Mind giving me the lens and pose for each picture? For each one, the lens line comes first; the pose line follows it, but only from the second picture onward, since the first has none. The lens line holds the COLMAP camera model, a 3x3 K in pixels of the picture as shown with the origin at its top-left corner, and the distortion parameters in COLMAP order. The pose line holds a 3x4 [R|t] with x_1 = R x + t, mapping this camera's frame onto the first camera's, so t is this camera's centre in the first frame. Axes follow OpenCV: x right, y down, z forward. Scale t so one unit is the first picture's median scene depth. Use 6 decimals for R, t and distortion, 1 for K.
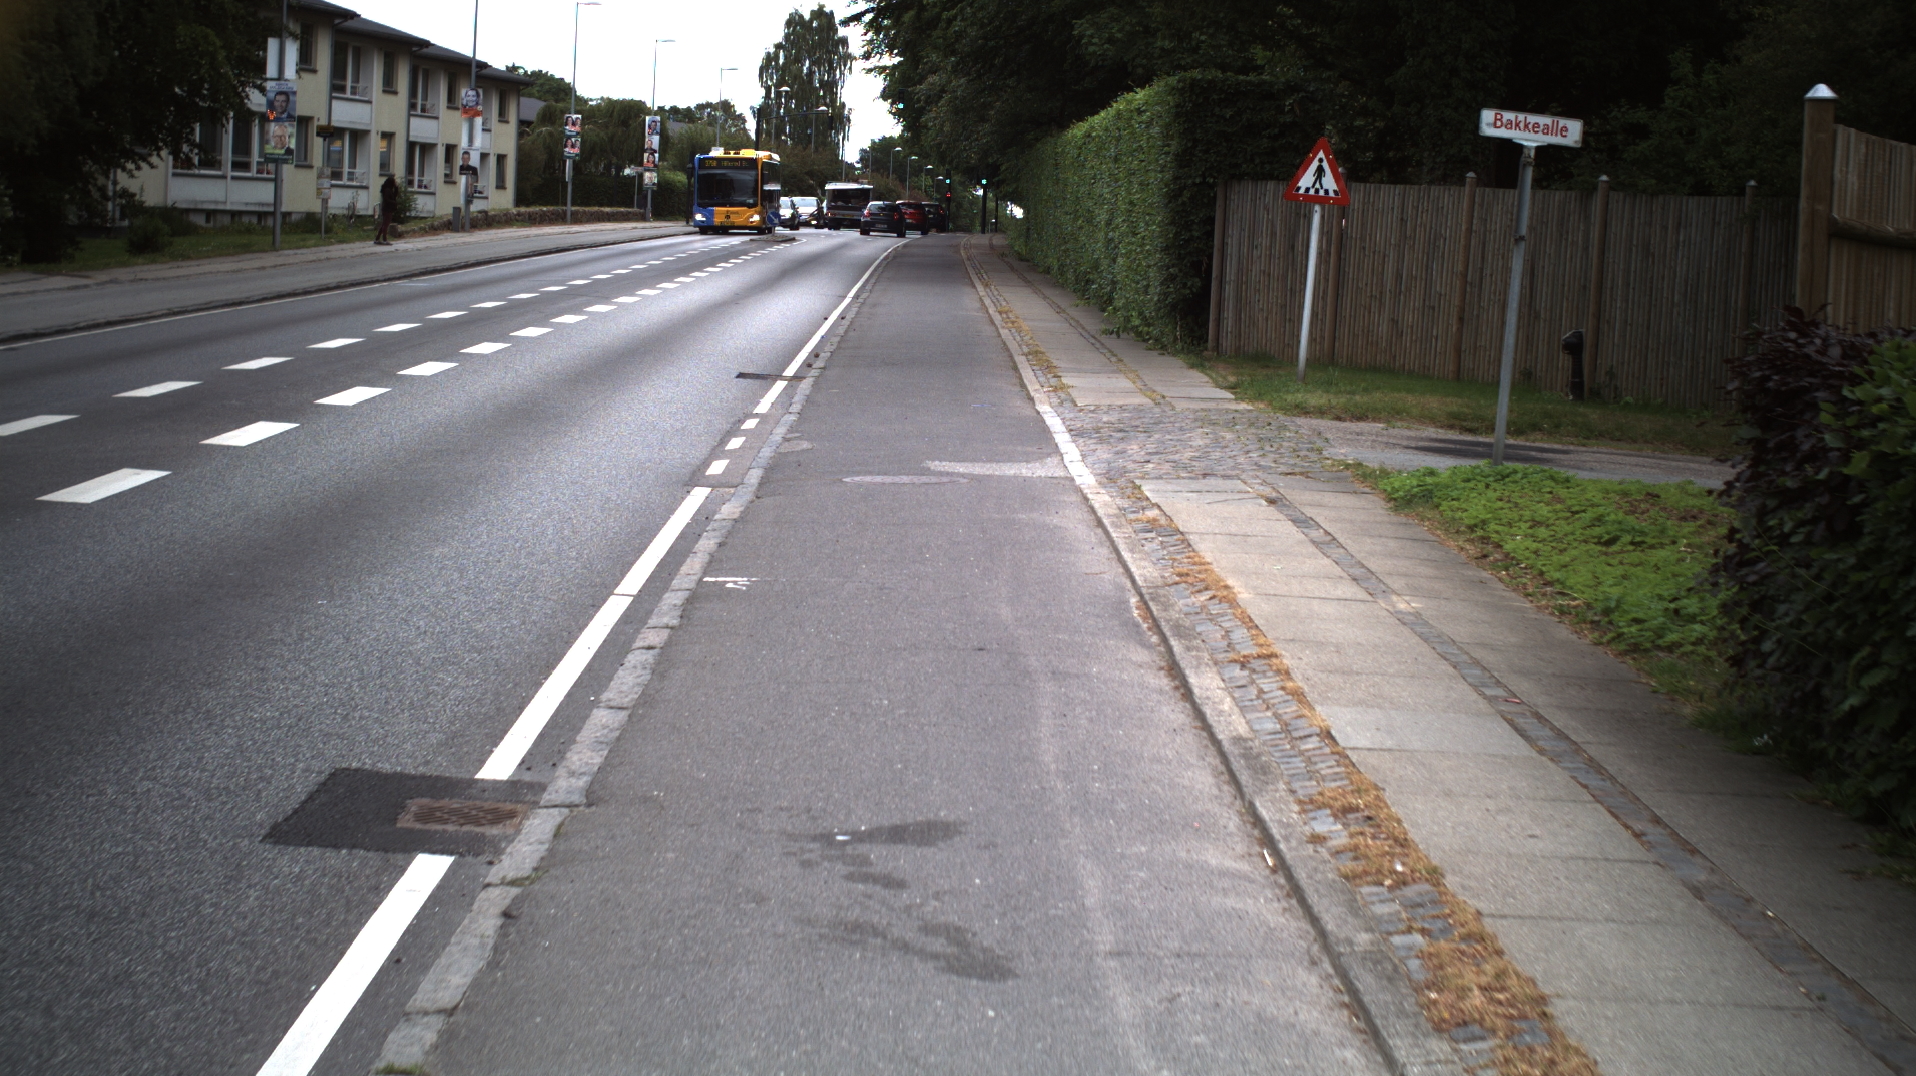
lens RADIAL K [[3516.6, 0, 958.0], [0, 3516.6, 538.0], [0, 0, 1]] dist [-0.294116, 0.291979]
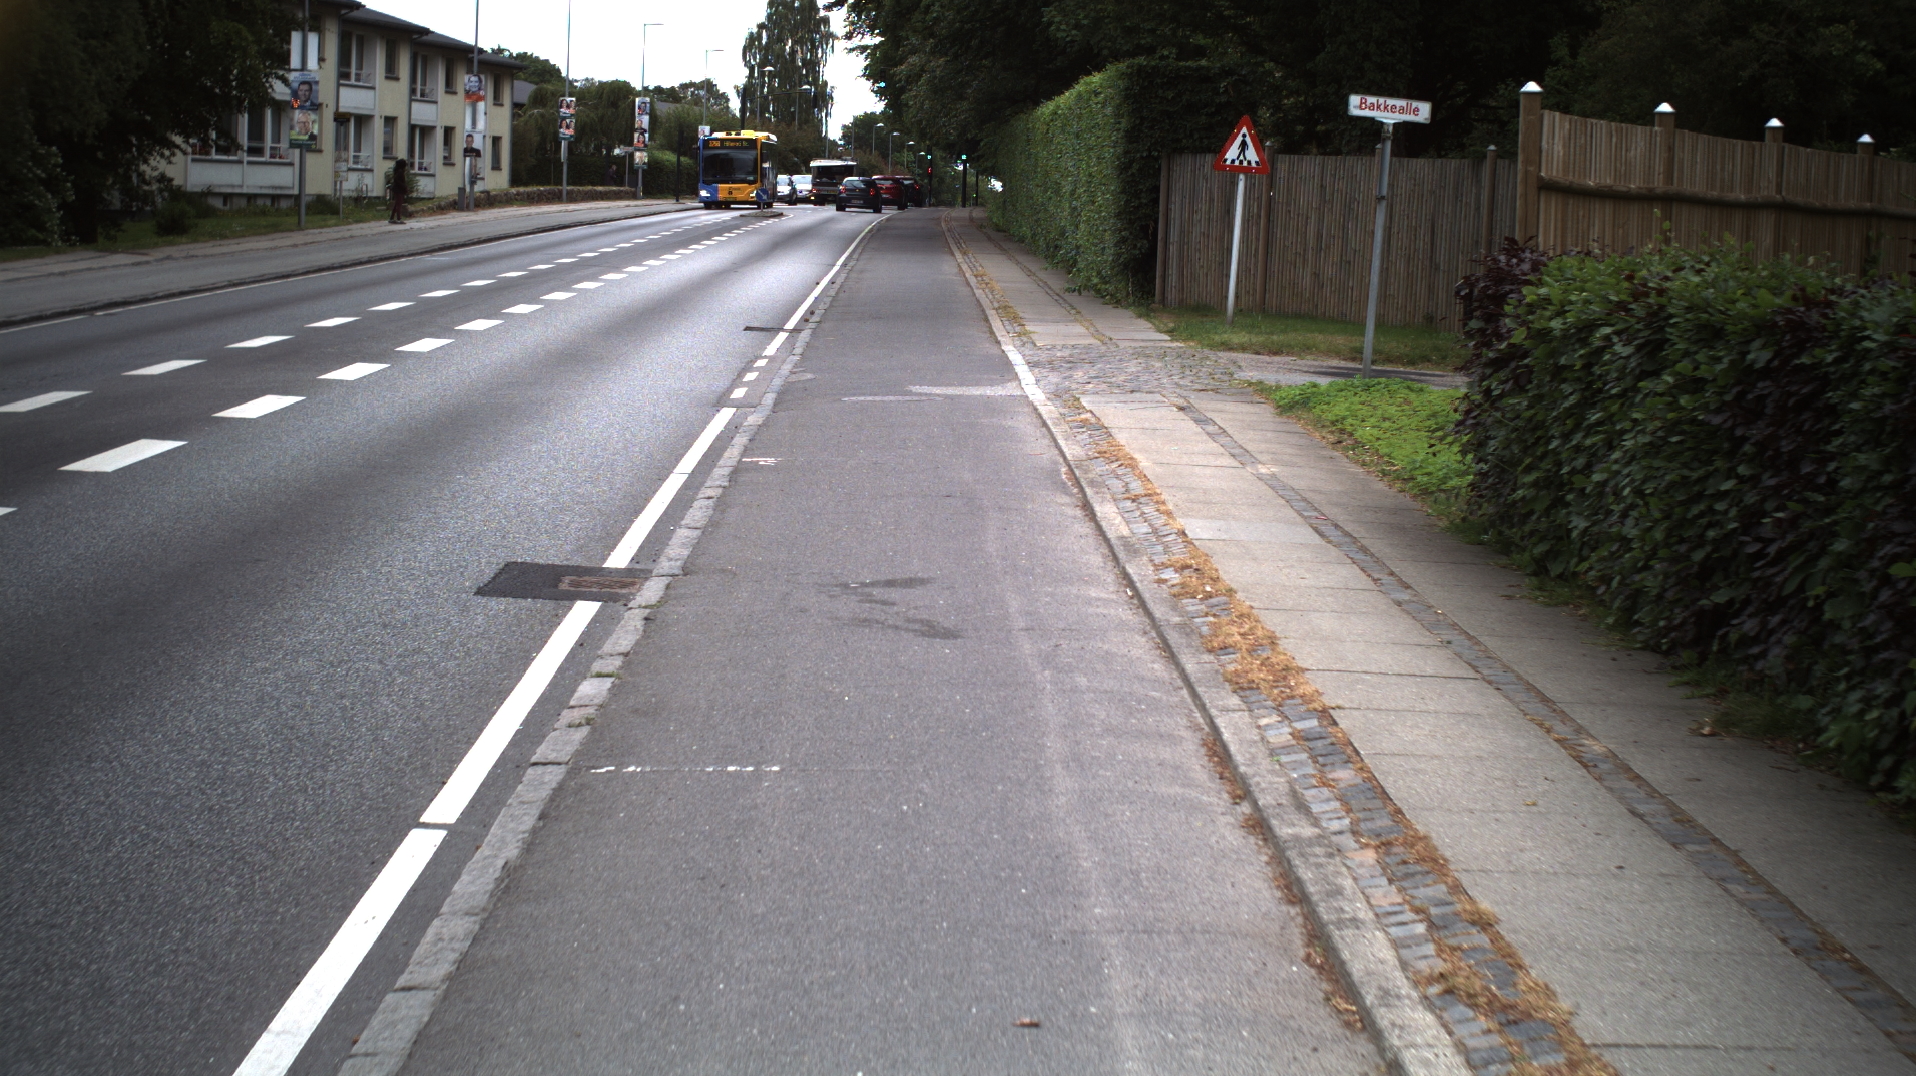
lens RADIAL K [[3516.6, 0, 958.0], [0, 3516.6, 538.0], [0, 0, 1]] dist [-0.294116, 0.291979]
pose [[0.999910, -0.012877, 0.003658, 0.001056], [0.012851, 0.999892, 0.007062, 0.007970], [-0.003749, -0.007015, 0.999968, -0.079863]]
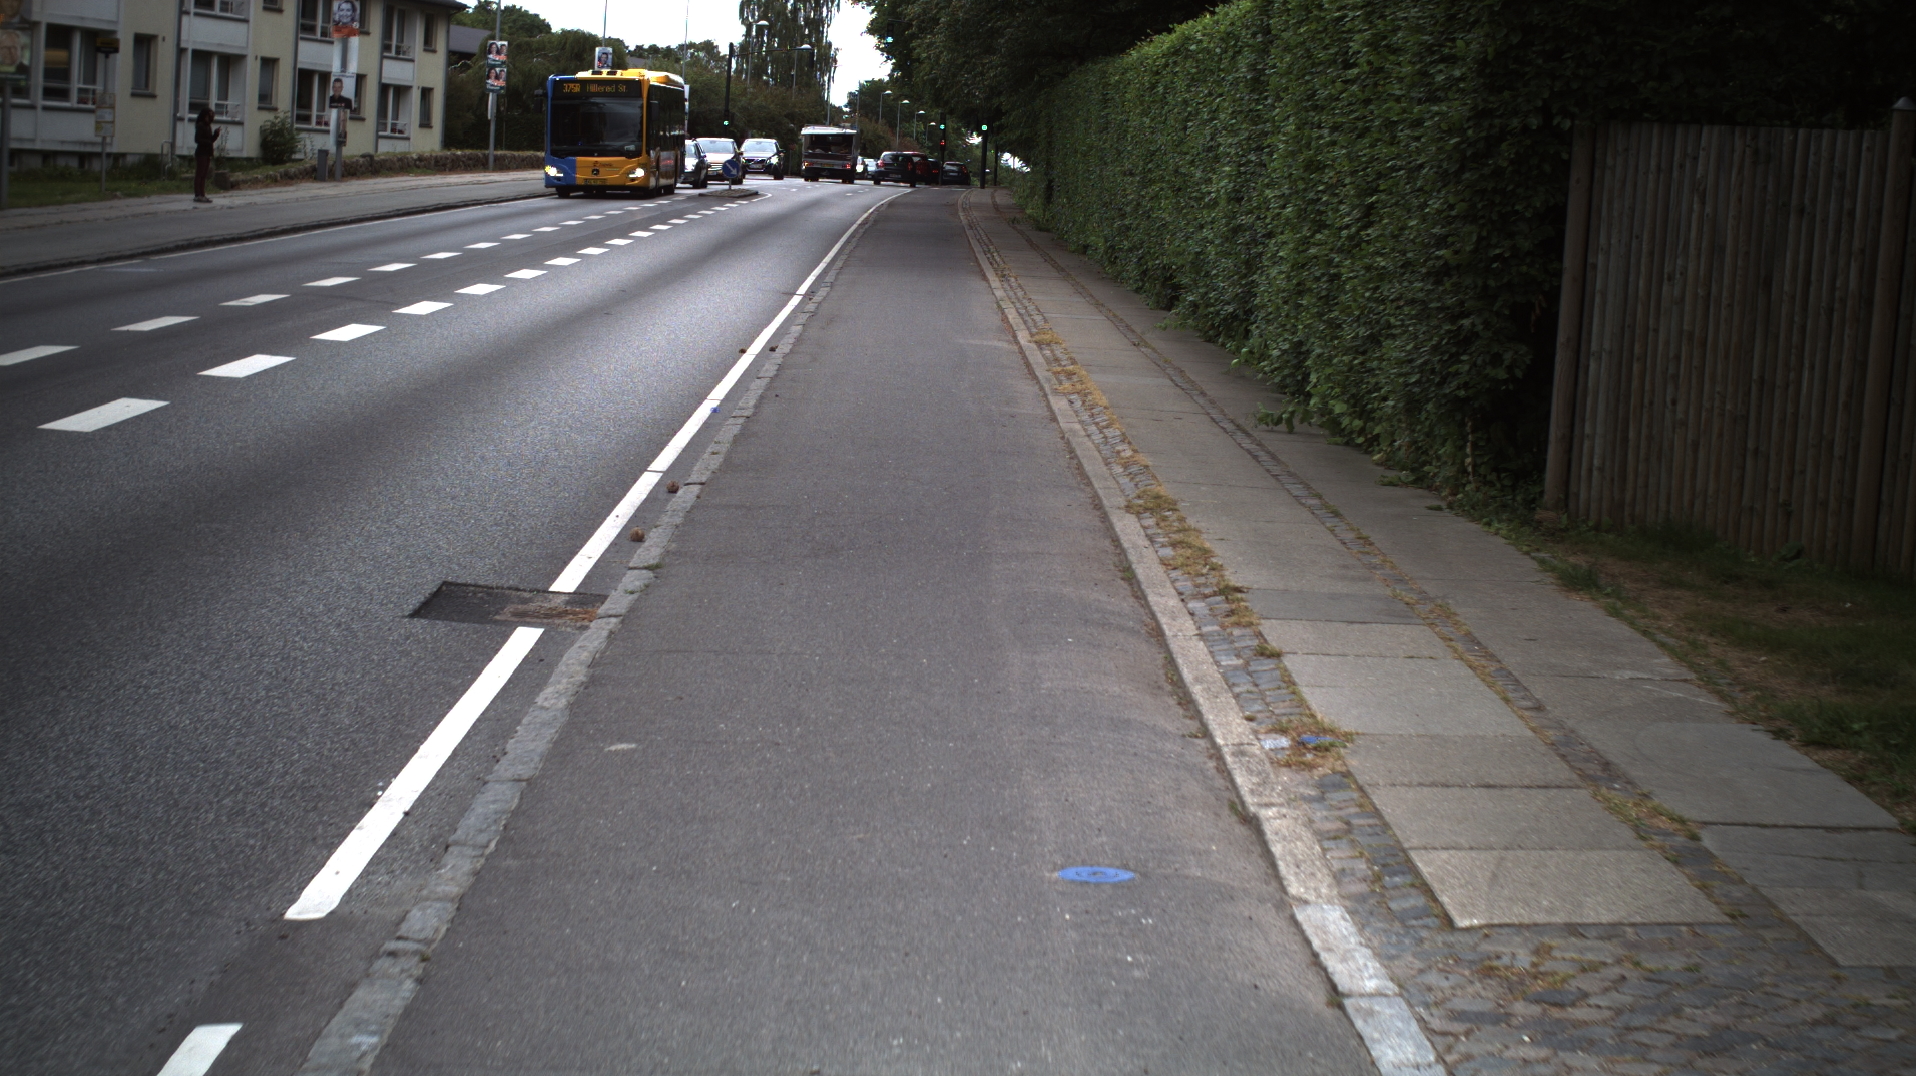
lens RADIAL K [[3516.6, 0, 958.0], [0, 3516.6, 538.0], [0, 0, 1]] dist [-0.294116, 0.291979]
pose [[0.999869, 0.015644, 0.004217, -0.002815], [-0.015704, 0.999770, 0.014633, -0.031519], [-0.003987, -0.014697, 0.999884, 0.321874]]
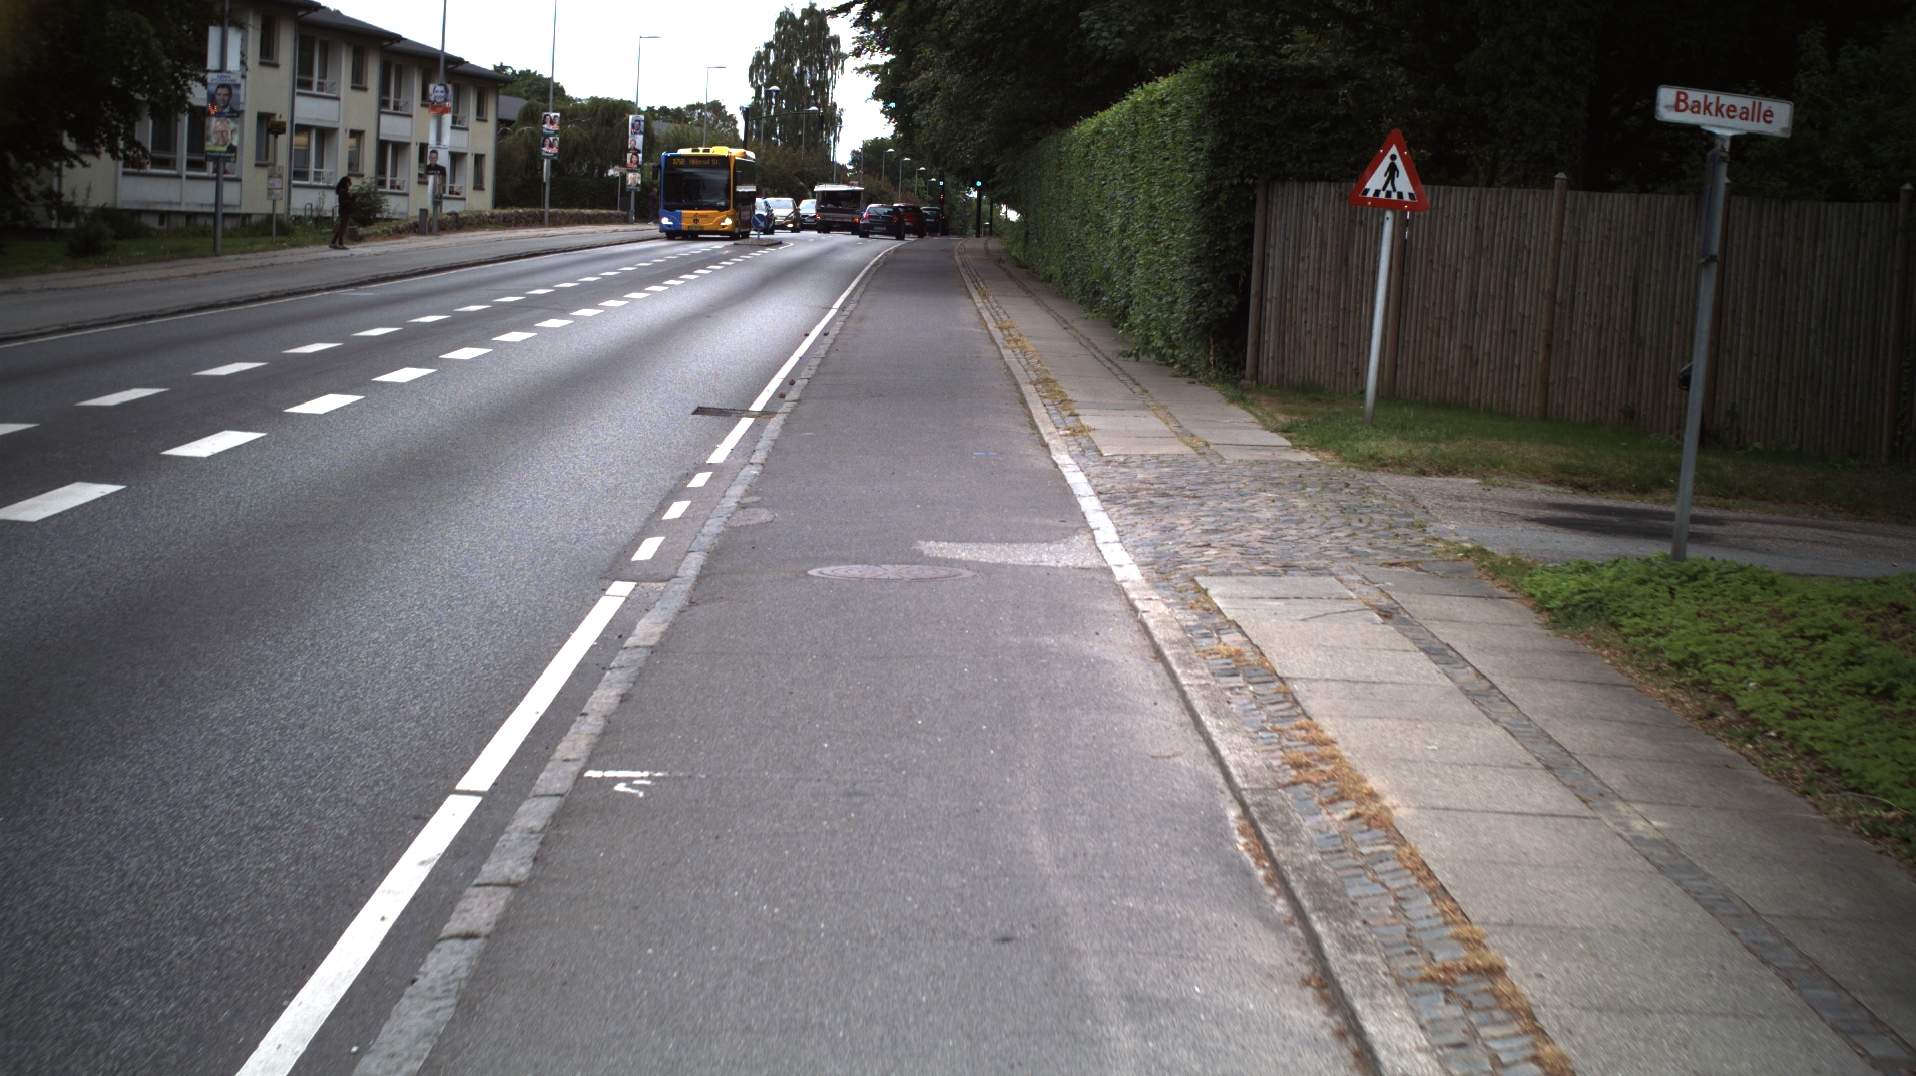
lens RADIAL K [[3516.6, 0, 958.0], [0, 3516.6, 538.0], [0, 0, 1]] dist [-0.294116, 0.291979]
pose [[0.999994, 0.002465, 0.002339, -0.000744], [-0.002463, 0.999997, -0.000655, -0.007887], [-0.002341, 0.000649, 0.999997, 0.080295]]
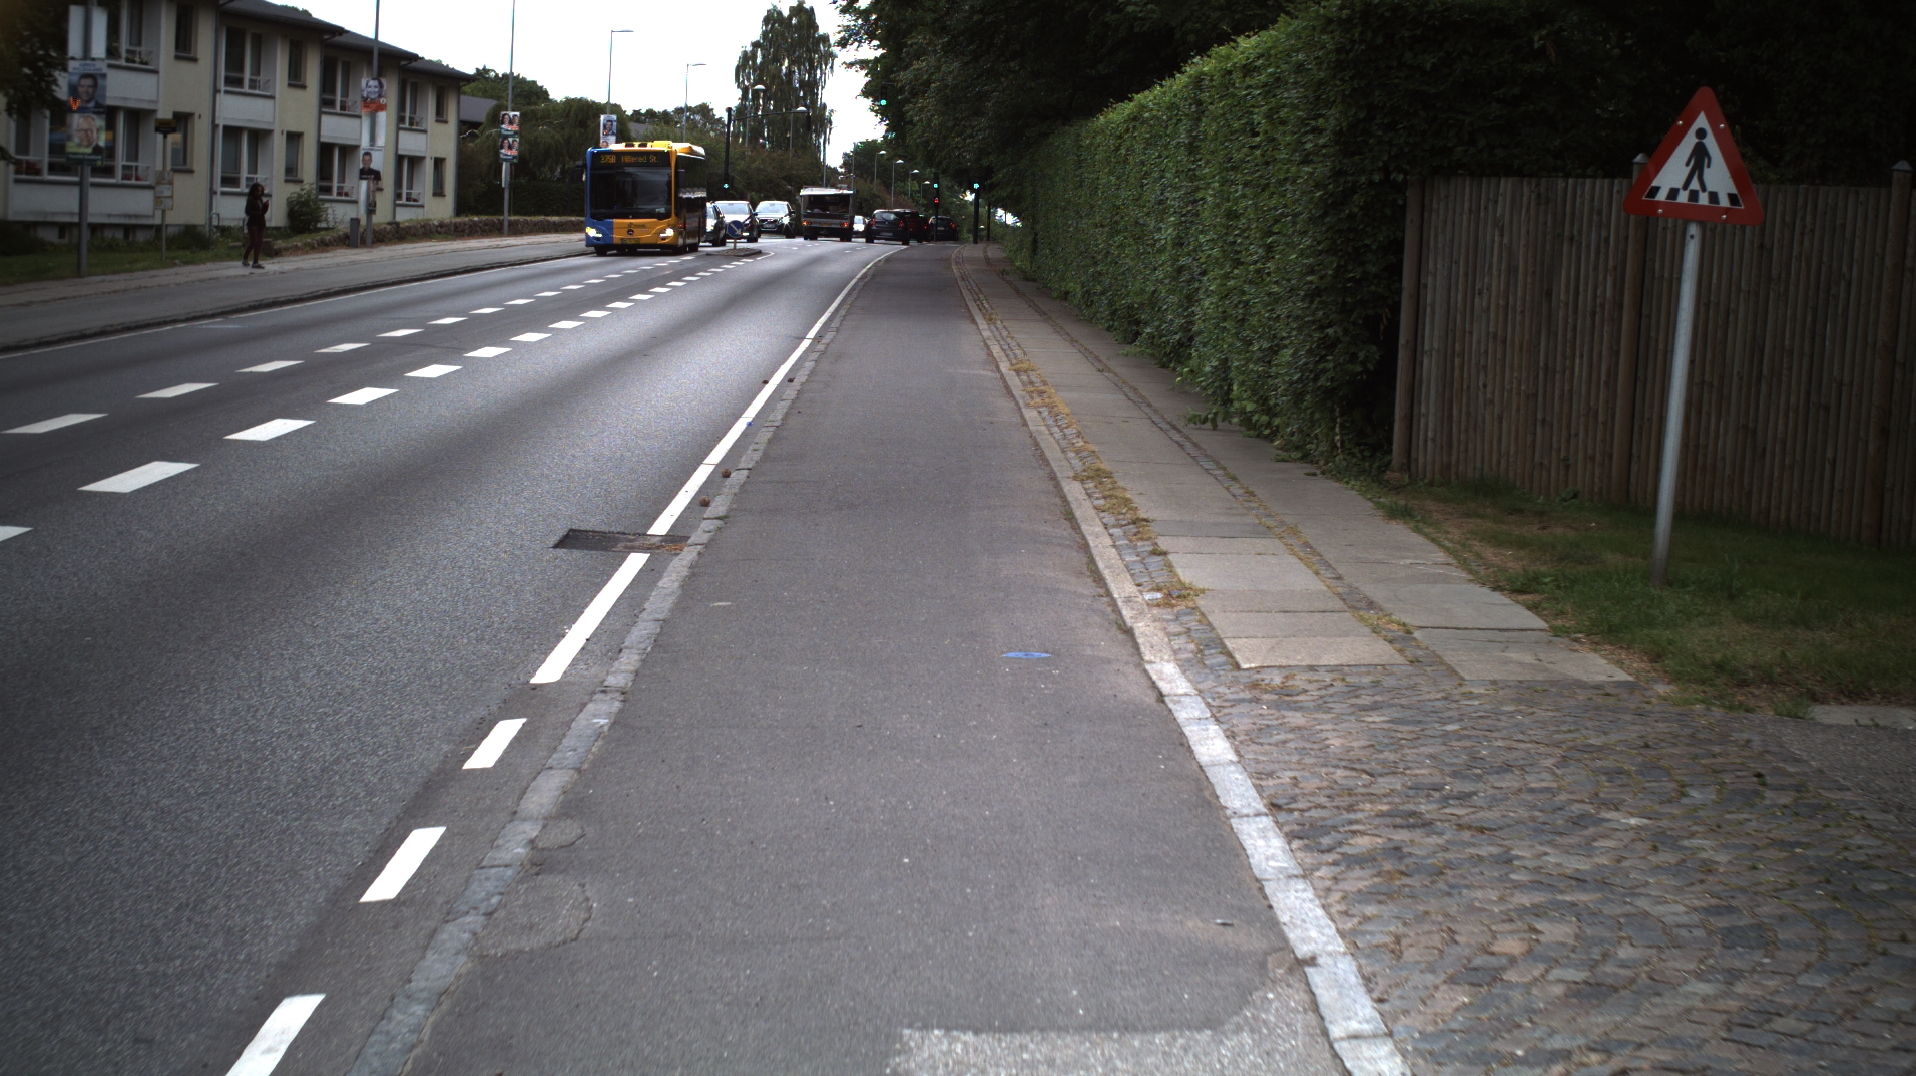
lens RADIAL K [[3516.6, 0, 958.0], [0, 3516.6, 538.0], [0, 0, 1]] dist [-0.294116, 0.291979]
pose [[0.999986, -0.004024, 0.003462, -0.001772], [0.004030, 0.999991, -0.001550, -0.023856], [-0.003456, 0.001564, 0.999993, 0.241108]]
